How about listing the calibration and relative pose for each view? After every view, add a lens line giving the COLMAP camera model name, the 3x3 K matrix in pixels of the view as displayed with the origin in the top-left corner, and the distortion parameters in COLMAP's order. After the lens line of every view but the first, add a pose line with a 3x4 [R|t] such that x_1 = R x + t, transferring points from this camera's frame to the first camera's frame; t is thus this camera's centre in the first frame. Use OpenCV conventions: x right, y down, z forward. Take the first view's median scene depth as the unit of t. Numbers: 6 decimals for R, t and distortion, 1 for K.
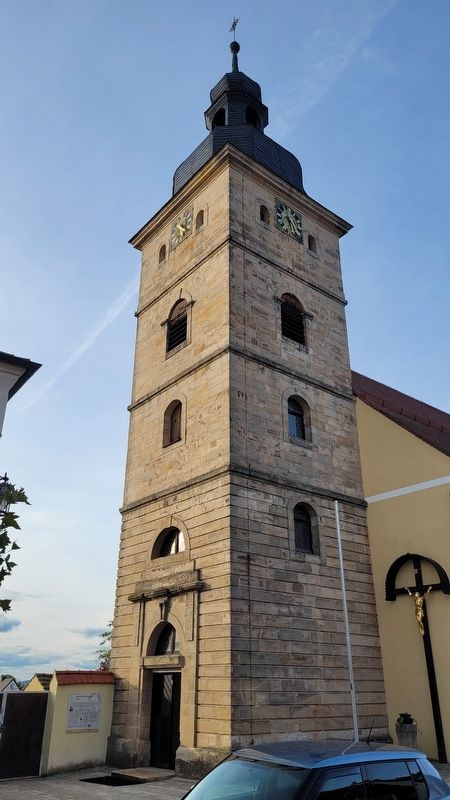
lens RADIAL K [[613.6, 0, 234.0], [0, 613.6, 380.8], [0, 0, 1]] dist [0.038625, -0.026115]
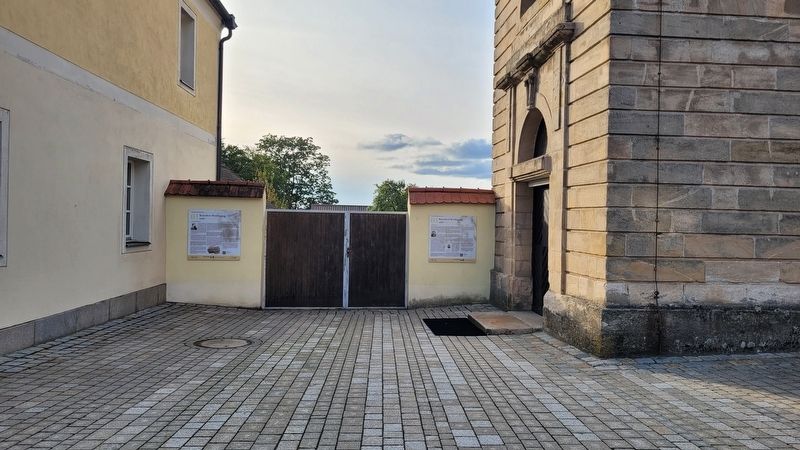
lens RADIAL K [[613.6, 0, 404.5], [0, 613.6, 222.3], [0, 0, 1]] dist [0.038625, -0.026115]
pose [[0.826707, 0.012008, -0.562505, 0.130067], [0.235245, 0.900810, 0.364967, 0.264461], [0.511093, -0.434047, 0.741881, 0.487916]]
